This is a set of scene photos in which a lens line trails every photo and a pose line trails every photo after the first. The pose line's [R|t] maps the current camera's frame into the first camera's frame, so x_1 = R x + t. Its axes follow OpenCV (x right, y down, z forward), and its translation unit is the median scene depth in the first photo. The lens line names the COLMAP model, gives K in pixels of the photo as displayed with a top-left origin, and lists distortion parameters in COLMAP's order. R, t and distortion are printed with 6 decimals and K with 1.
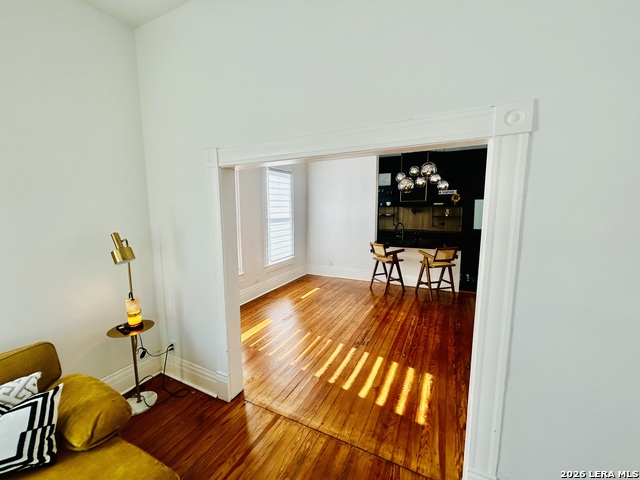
lens RADIAL K [[257.7, 0, 319.2], [0, 257.7, 241.0], [0, 0, 1]] dist [0.000456, 0.000852]
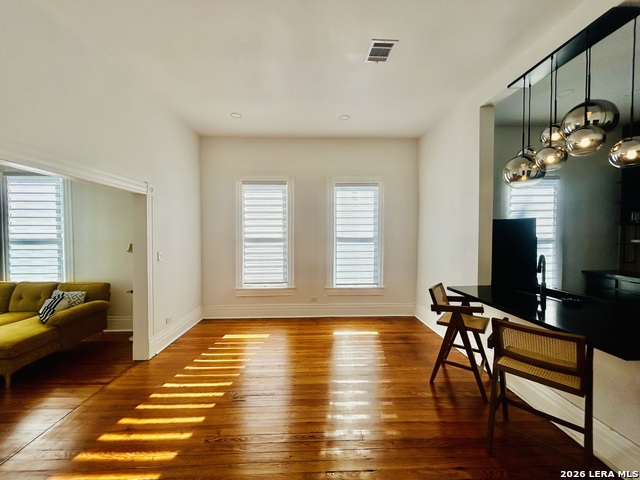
lens RADIAL K [[257.7, 0, 319.2], [0, 257.7, 241.0], [0, 0, 1]] dist [0.000456, 0.000852]
pose [[0.486558, 0.055104, -0.871909, 1.165782], [-0.122505, 0.992452, -0.005640, -0.120366], [0.865017, 0.109557, 0.489636, 0.972511]]
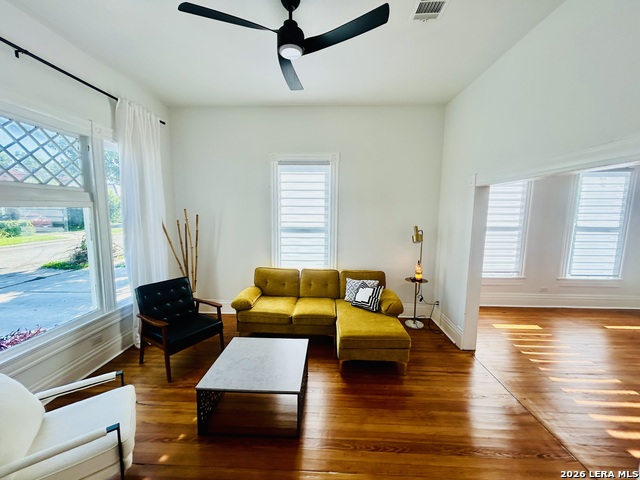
lens RADIAL K [[257.7, 0, 319.2], [0, 257.7, 241.0], [0, 0, 1]] dist [0.000456, 0.000852]
pose [[0.417877, 0.117597, -0.900861, 0.476801], [-0.127716, 0.989344, 0.069905, 0.026621], [0.899482, 0.085843, 0.428443, -0.329181]]
